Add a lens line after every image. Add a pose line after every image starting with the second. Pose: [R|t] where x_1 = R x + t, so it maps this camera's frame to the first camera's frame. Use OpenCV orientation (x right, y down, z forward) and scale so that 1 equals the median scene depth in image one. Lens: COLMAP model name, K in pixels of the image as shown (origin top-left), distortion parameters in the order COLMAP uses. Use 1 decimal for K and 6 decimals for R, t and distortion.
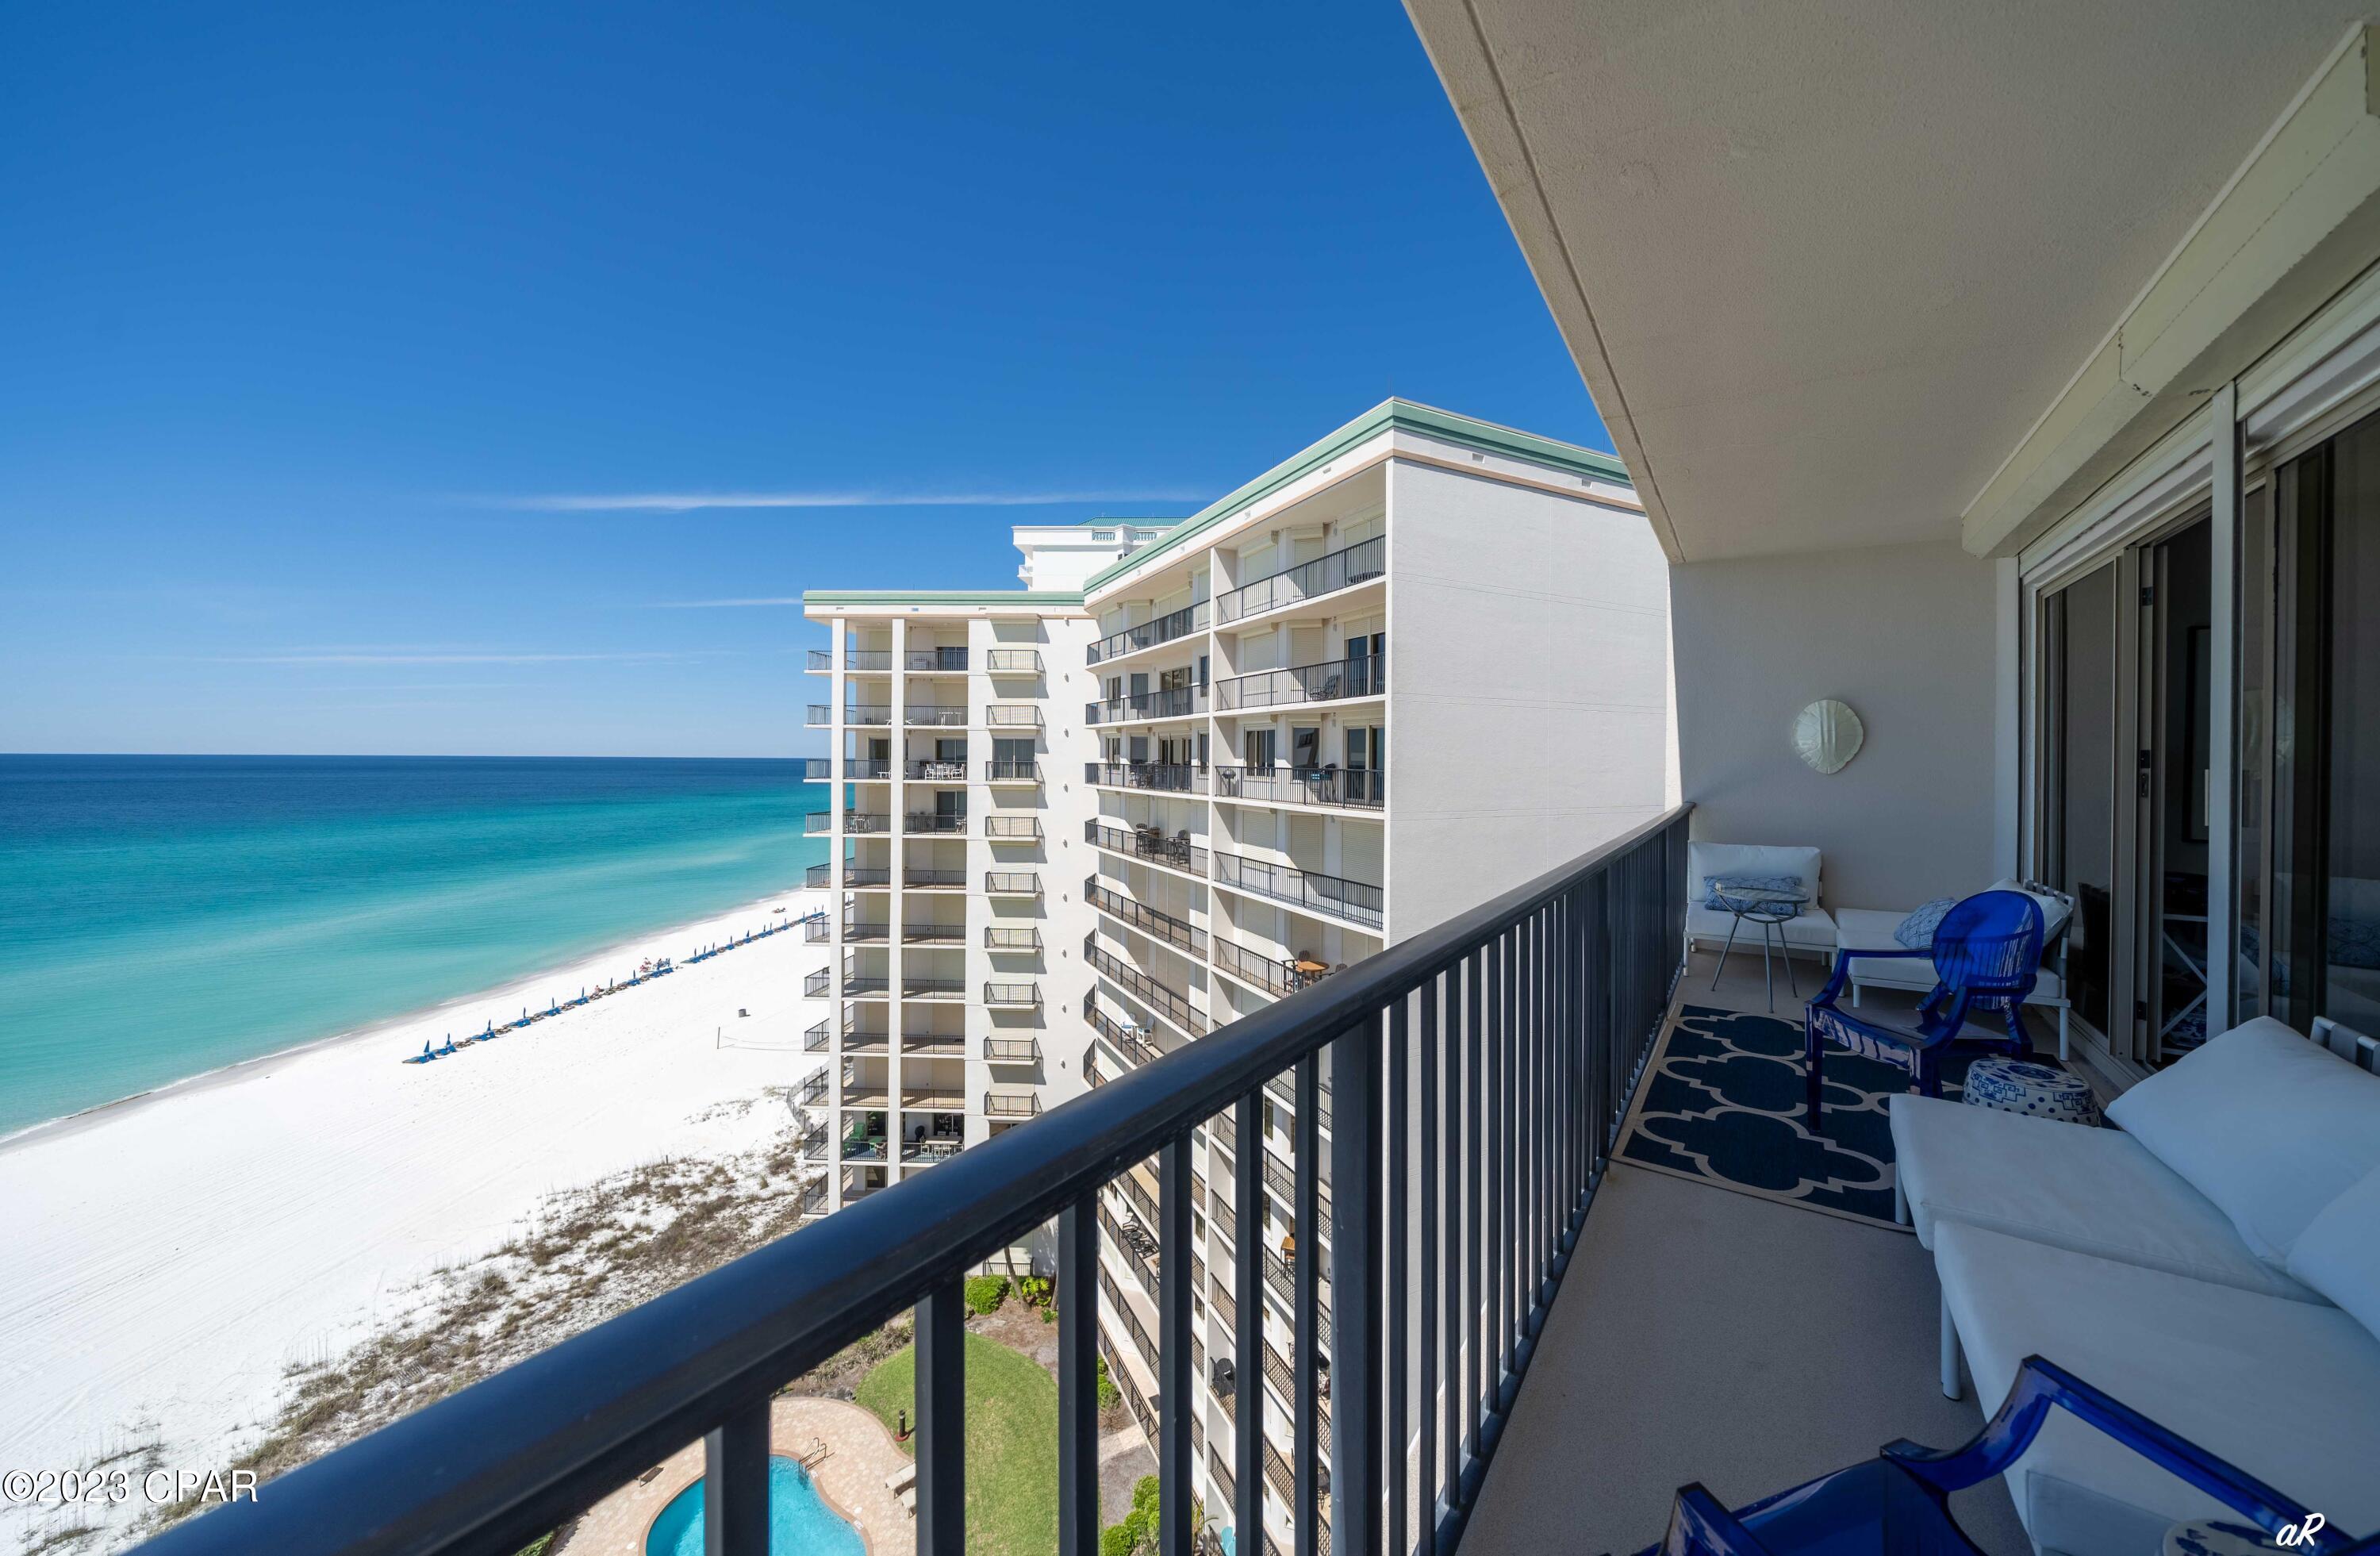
lens RADIAL K [[833.7, 0, 1211.0], [0, 833.7, 746.7], [0, 0, 1]] dist [-0.006022, 0.000445]
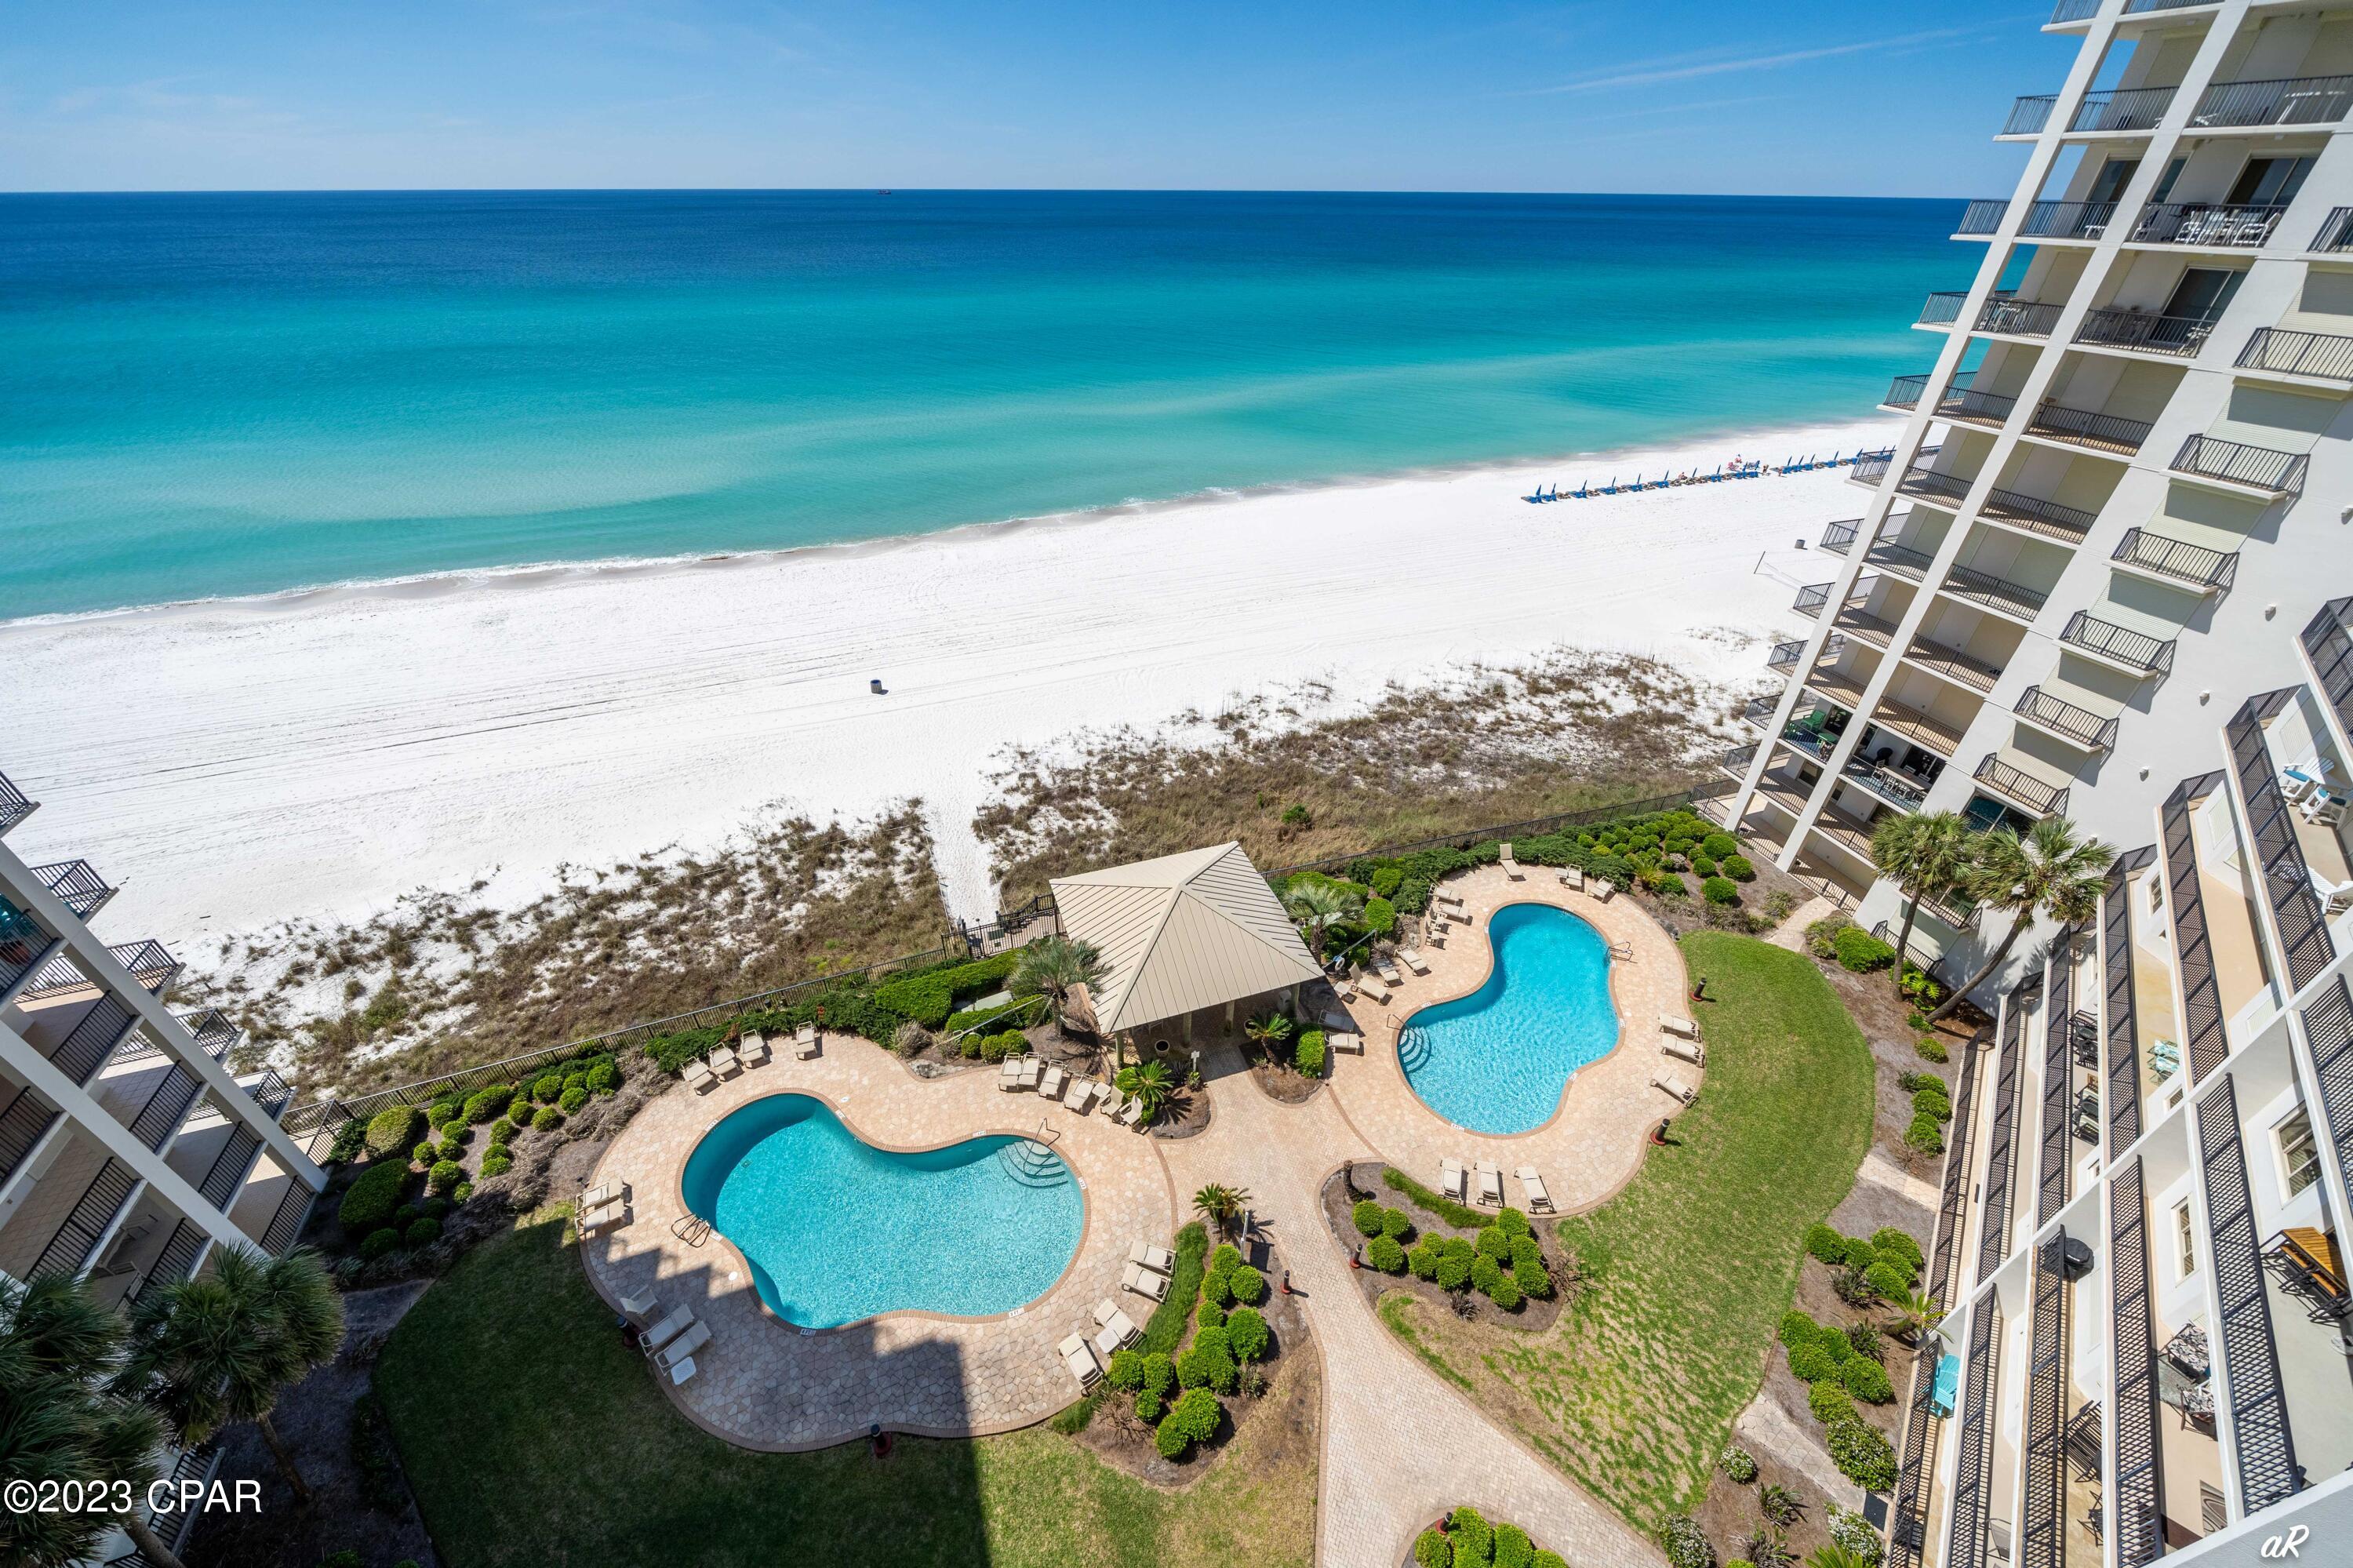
lens RADIAL K [[871.7, 0, 1177.7], [0, 871.7, 780.8], [0, 0, 1]] dist [-0.001698, -0.000271]
pose [[0.384512, 0.515177, -0.765991, 0.045956], [0.010827, 0.827211, 0.561787, 0.002377], [0.923056, -0.224307, 0.312495, 0.095722]]
